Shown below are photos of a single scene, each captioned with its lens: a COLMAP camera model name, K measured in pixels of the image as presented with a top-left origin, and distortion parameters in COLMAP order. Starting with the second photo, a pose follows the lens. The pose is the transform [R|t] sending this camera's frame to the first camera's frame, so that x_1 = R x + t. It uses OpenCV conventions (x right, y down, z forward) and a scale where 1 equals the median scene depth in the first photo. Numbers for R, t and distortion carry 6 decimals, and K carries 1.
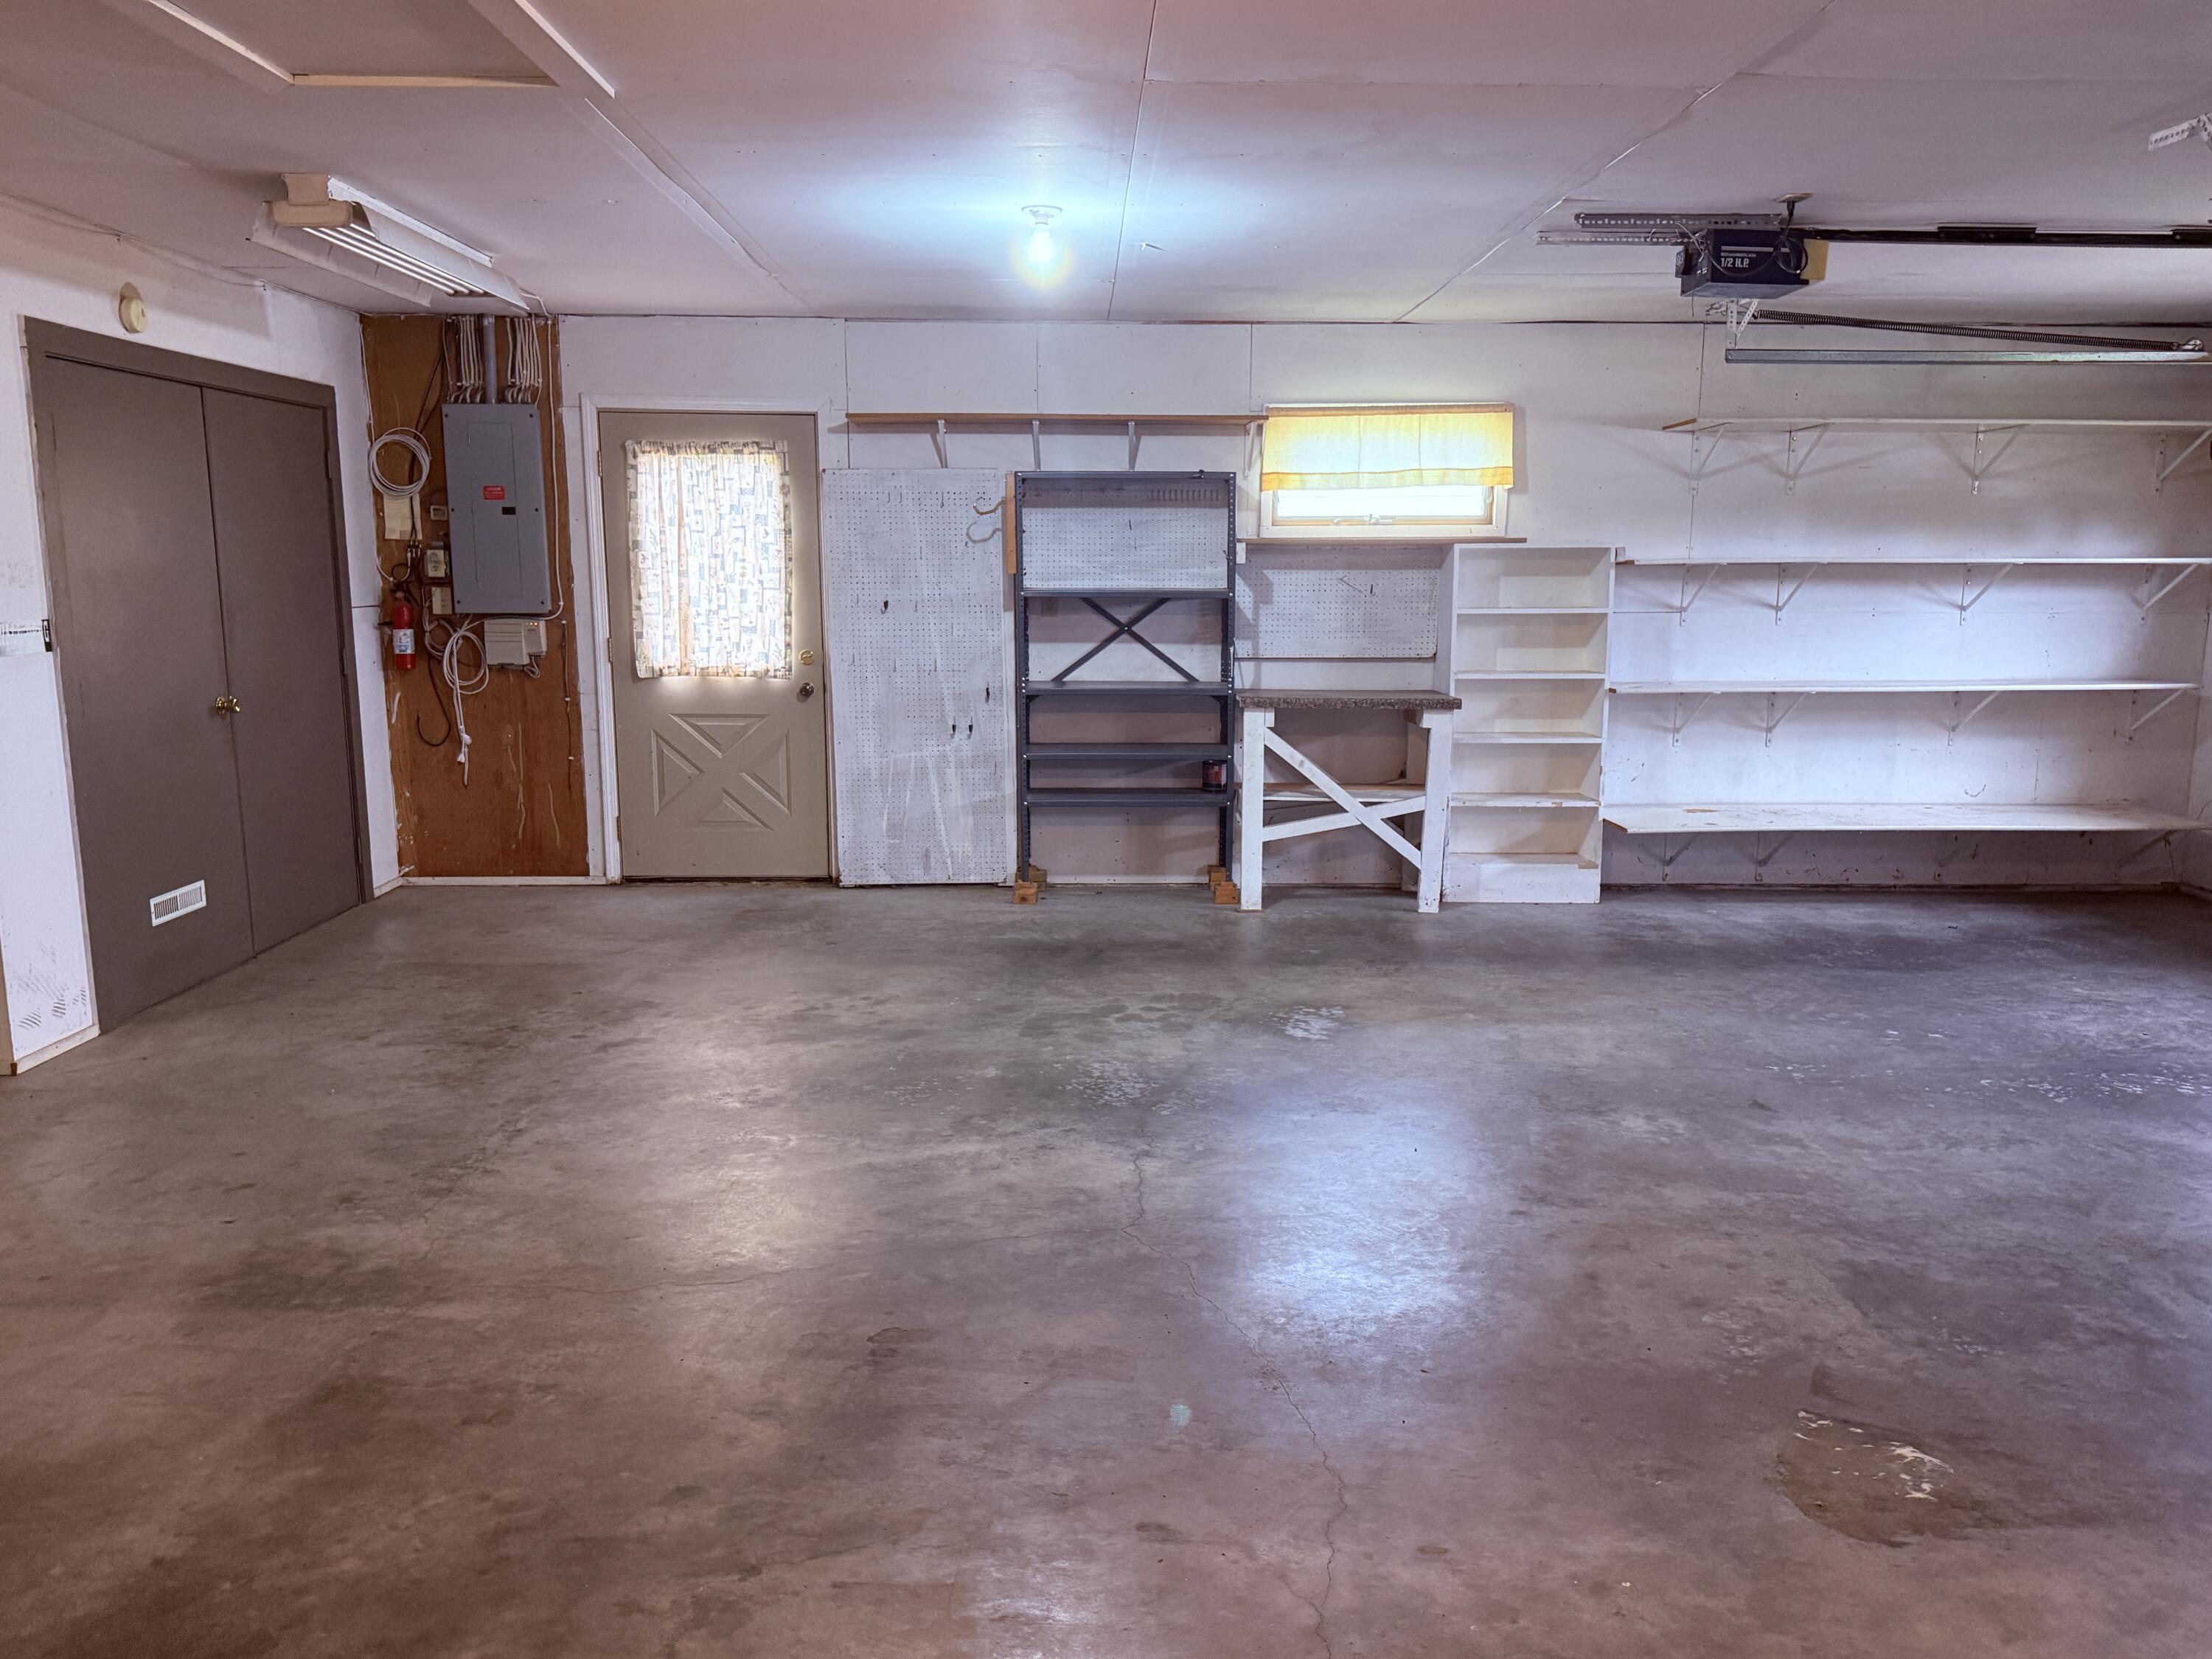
lens RADIAL K [[1663.3, 0, 1109.1], [0, 1663.3, 829.1], [0, 0, 1]] dist [-0.013708, -0.020651]
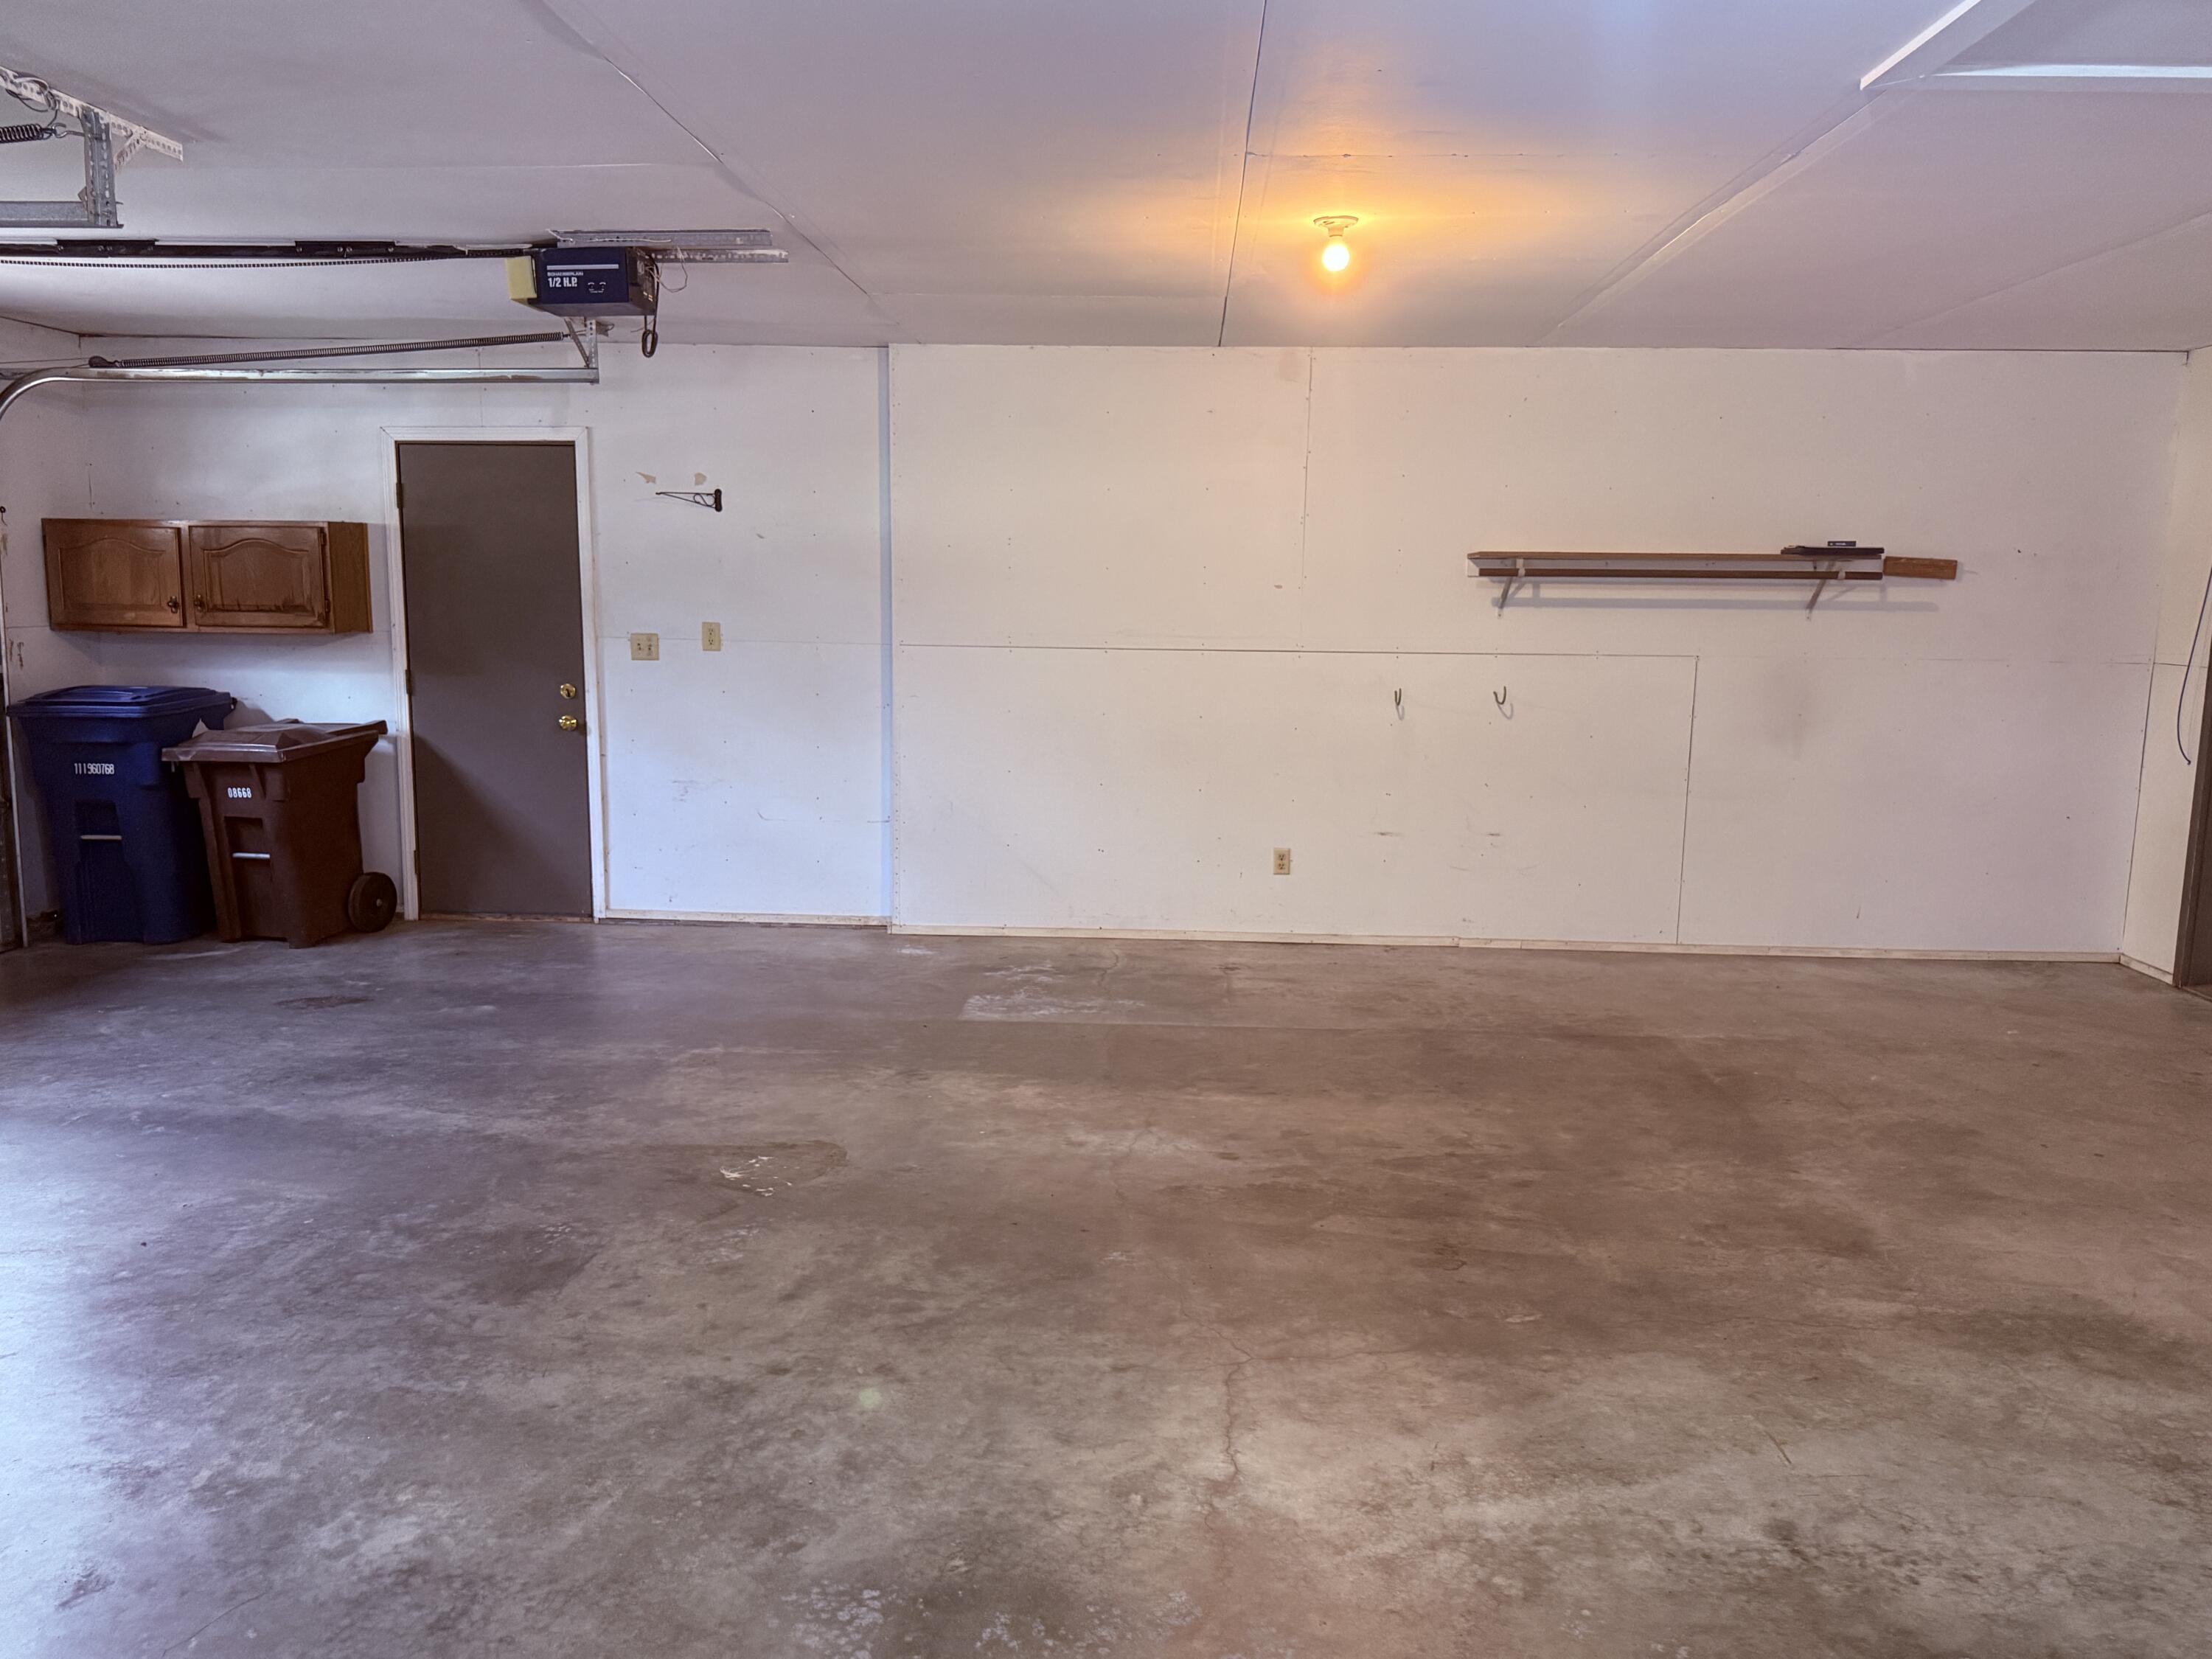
lens RADIAL K [[1663.3, 0, 1101.0], [0, 1663.3, 835.4], [0, 0, 1]] dist [-0.013708, -0.020651]
pose [[-0.997379, -0.022231, 0.068847, 0.033850], [-0.000612, 0.954178, 0.299239, -0.291331], [-0.072345, 0.298413, -0.951691, 1.780705]]
